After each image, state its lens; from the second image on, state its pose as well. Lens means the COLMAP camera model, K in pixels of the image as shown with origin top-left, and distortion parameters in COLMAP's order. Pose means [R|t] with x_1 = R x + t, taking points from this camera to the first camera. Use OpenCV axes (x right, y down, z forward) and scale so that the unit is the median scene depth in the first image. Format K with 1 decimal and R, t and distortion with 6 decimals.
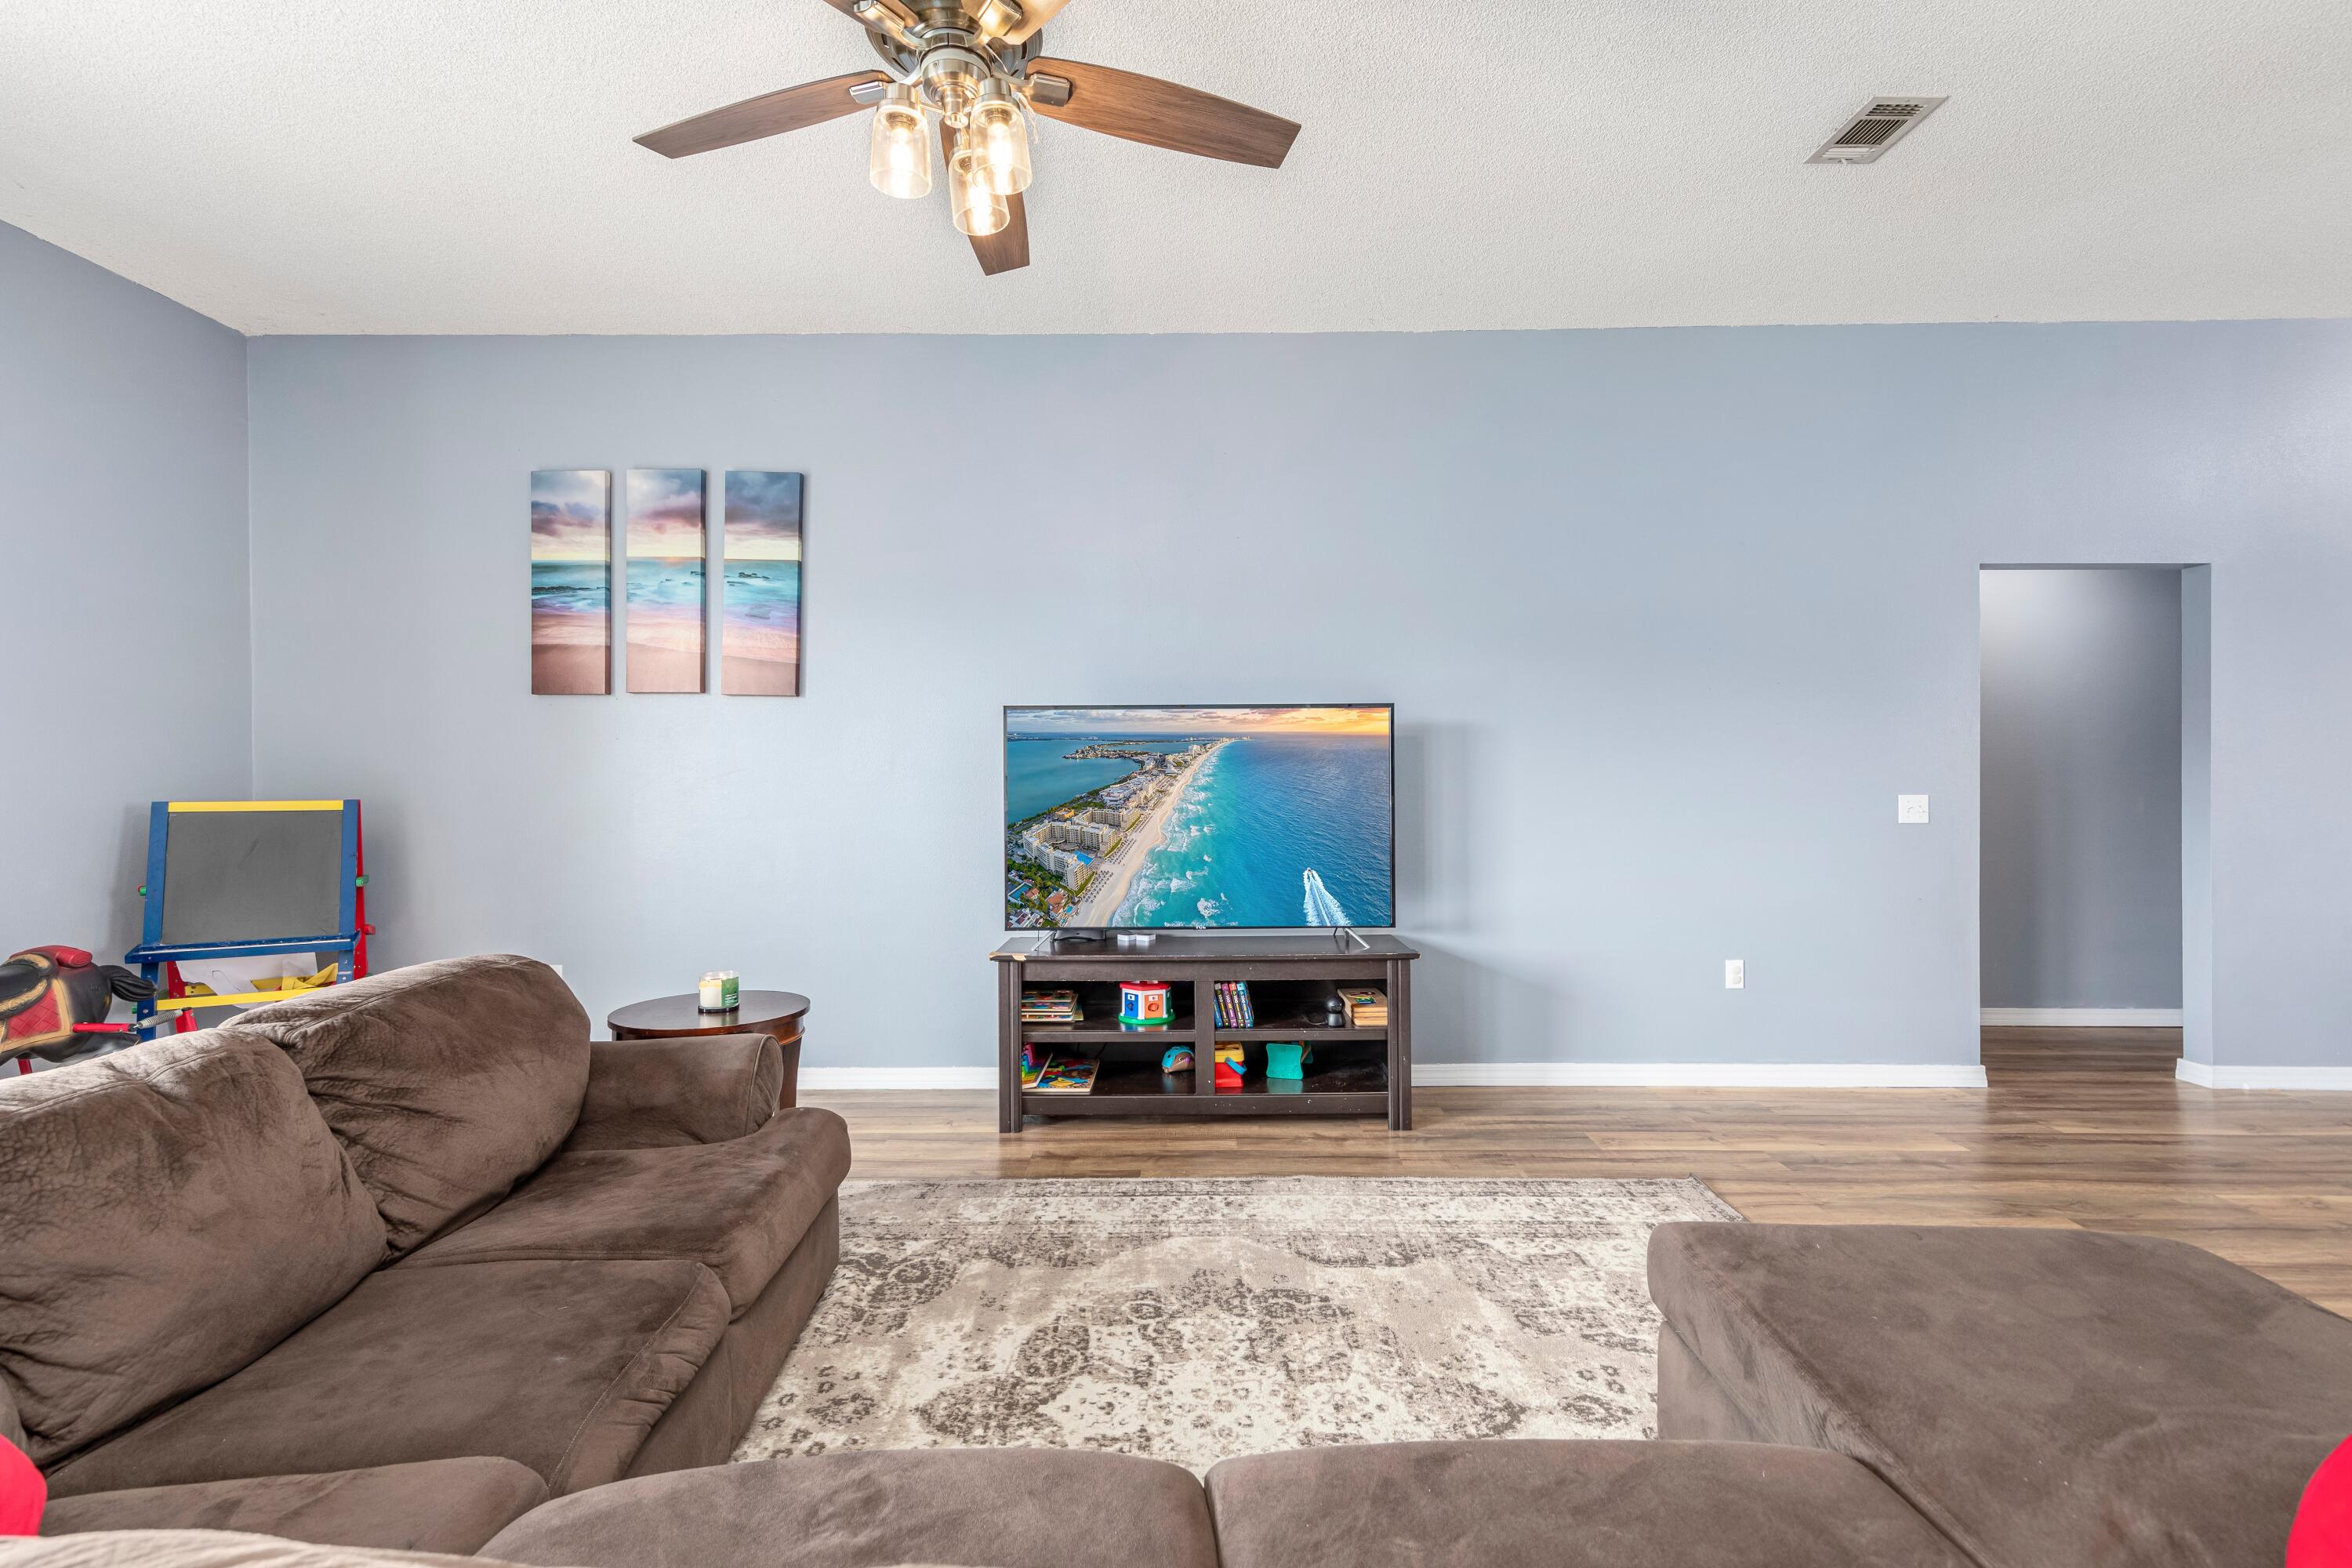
lens RADIAL K [[1058.9, 0, 1193.7], [0, 1058.9, 735.9], [0, 0, 1]] dist [0.002100, 0.002173]
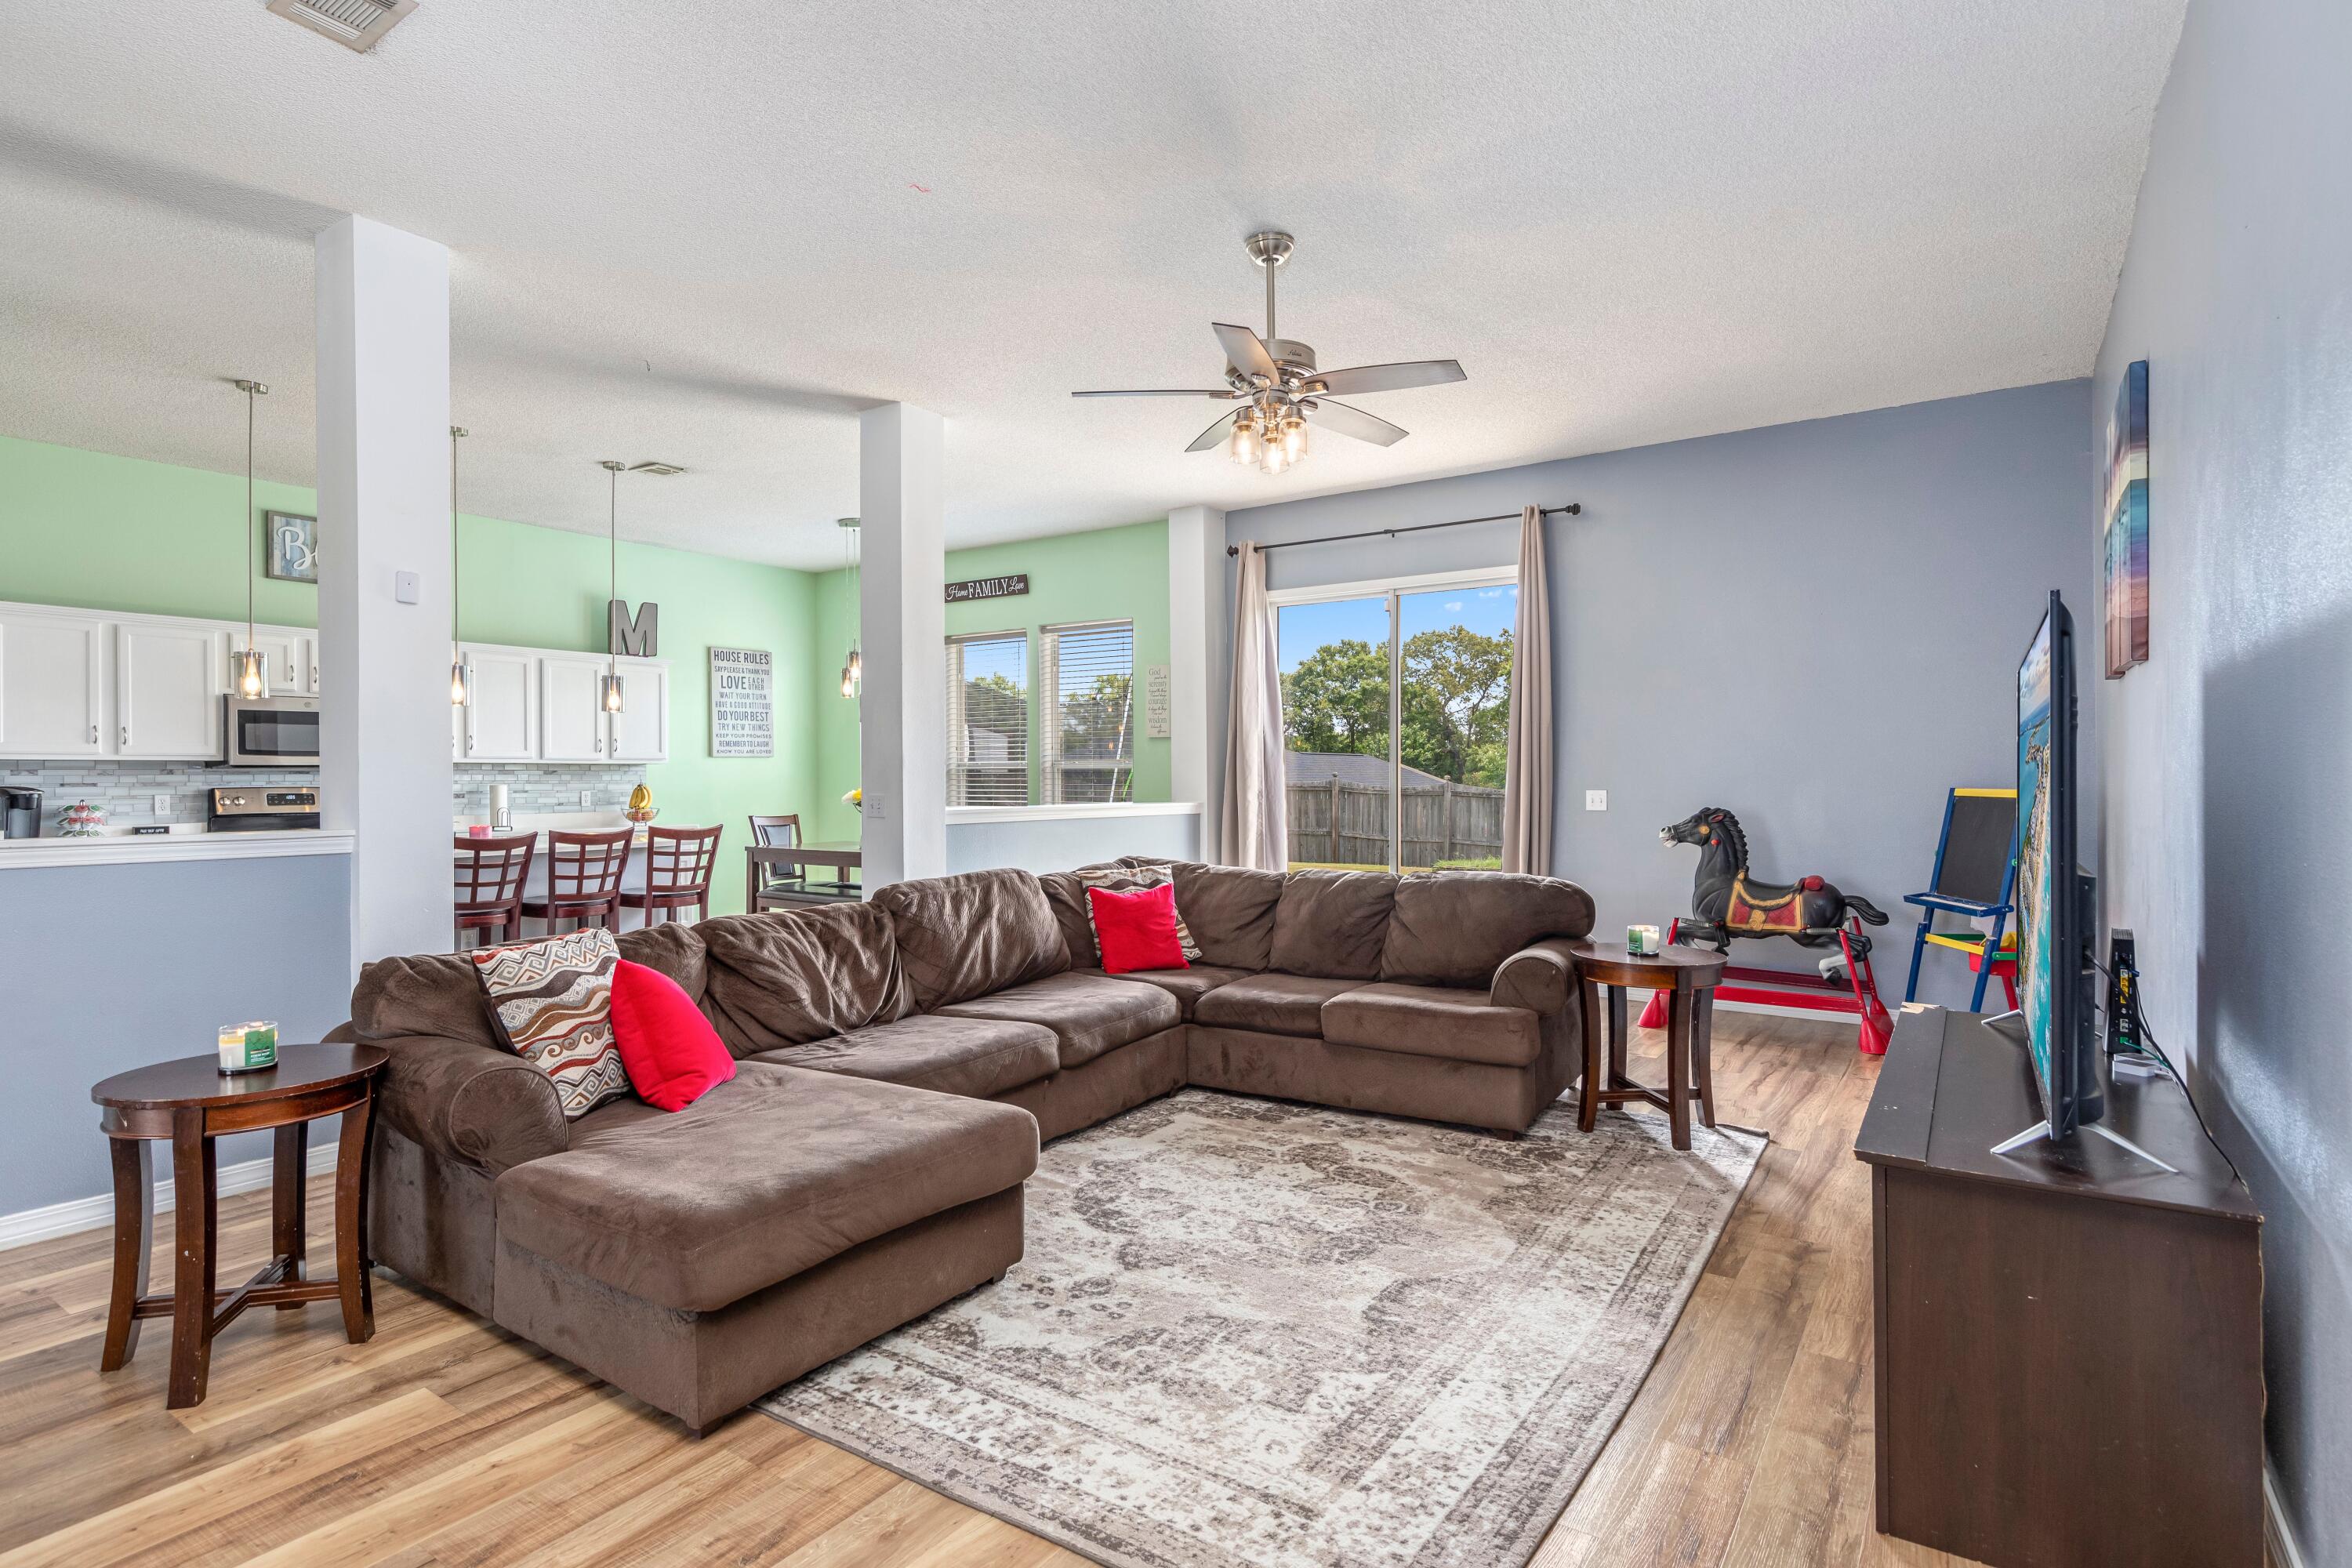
lens RADIAL K [[1209.8, 0, 1190.7], [0, 1209.8, 768.2], [0, 0, 1]] dist [0.008840, -0.002453]
pose [[-0.563844, 0.006073, -0.825859, 1.072114], [0.041436, 0.998922, -0.020944, 0.036834], [0.824841, -0.046029, -0.563487, 1.384754]]
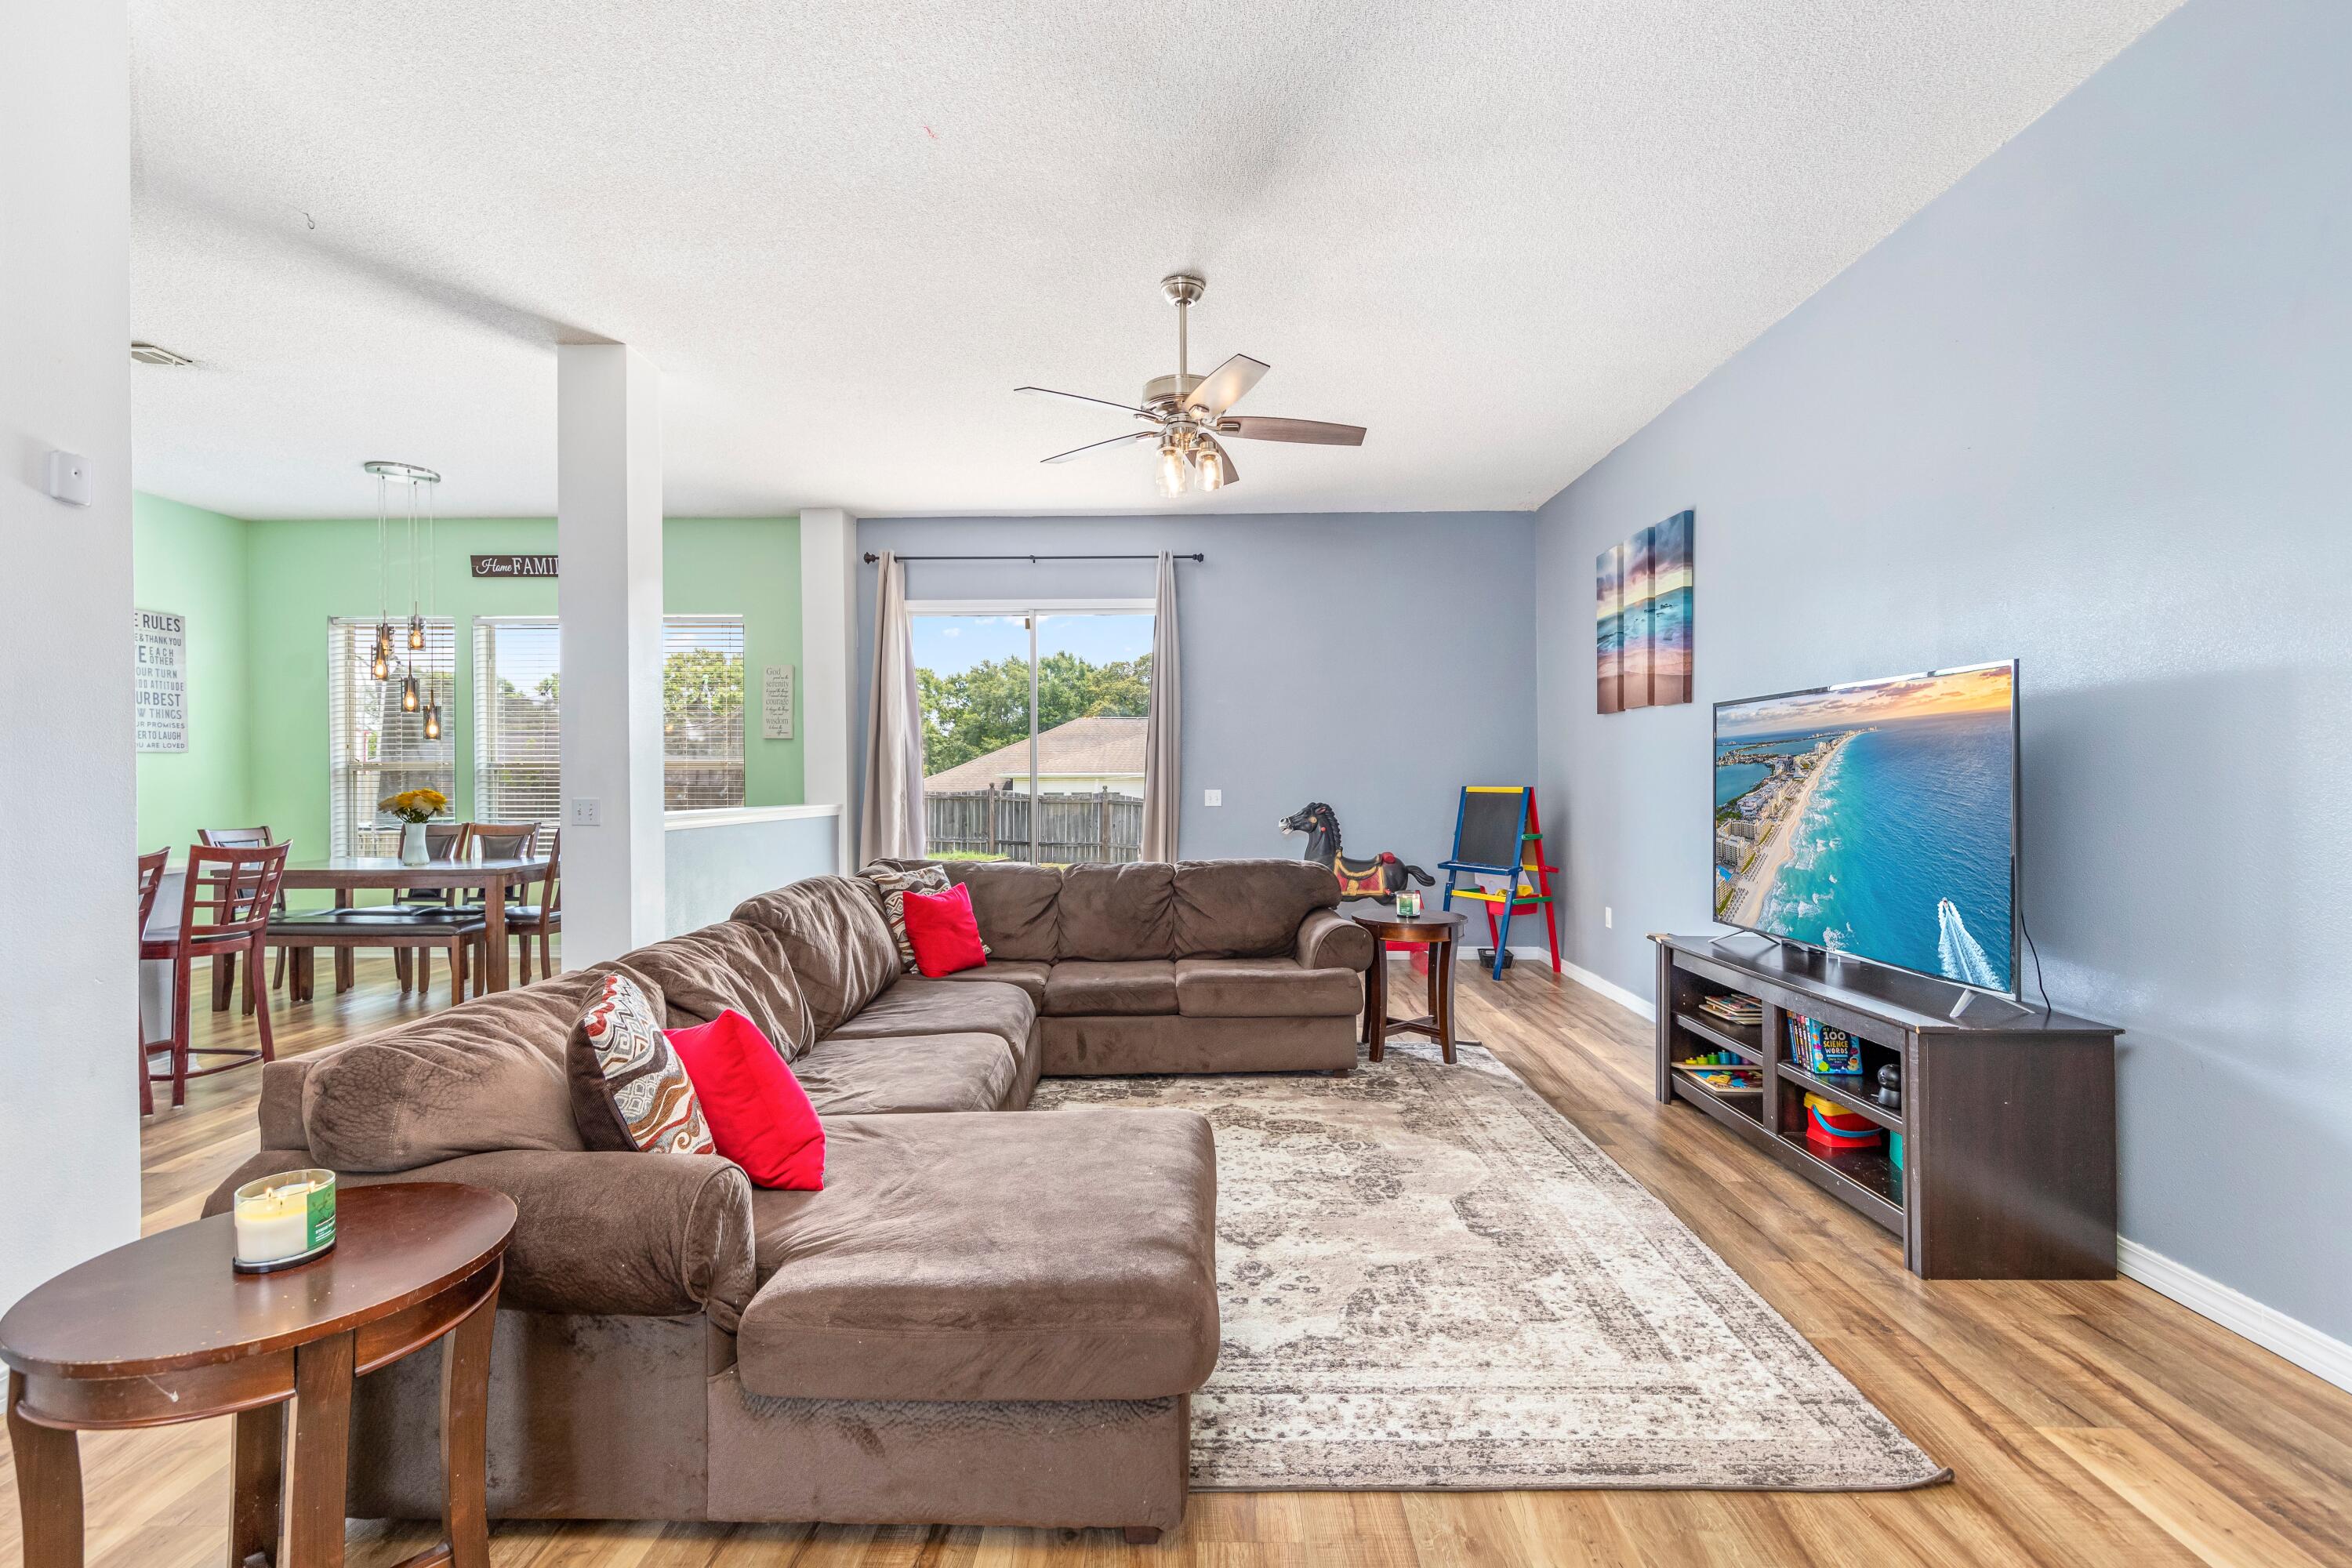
lens RADIAL K [[1058.9, 0, 1183.4], [0, 1058.9, 770.1], [0, 0, 1]] dist [0.002100, 0.002173]
pose [[-0.011028, 0.001871, -0.999937, 1.196913], [0.042294, 0.999104, 0.001403, 0.010437], [0.999044, -0.042276, -0.011097, 0.681304]]
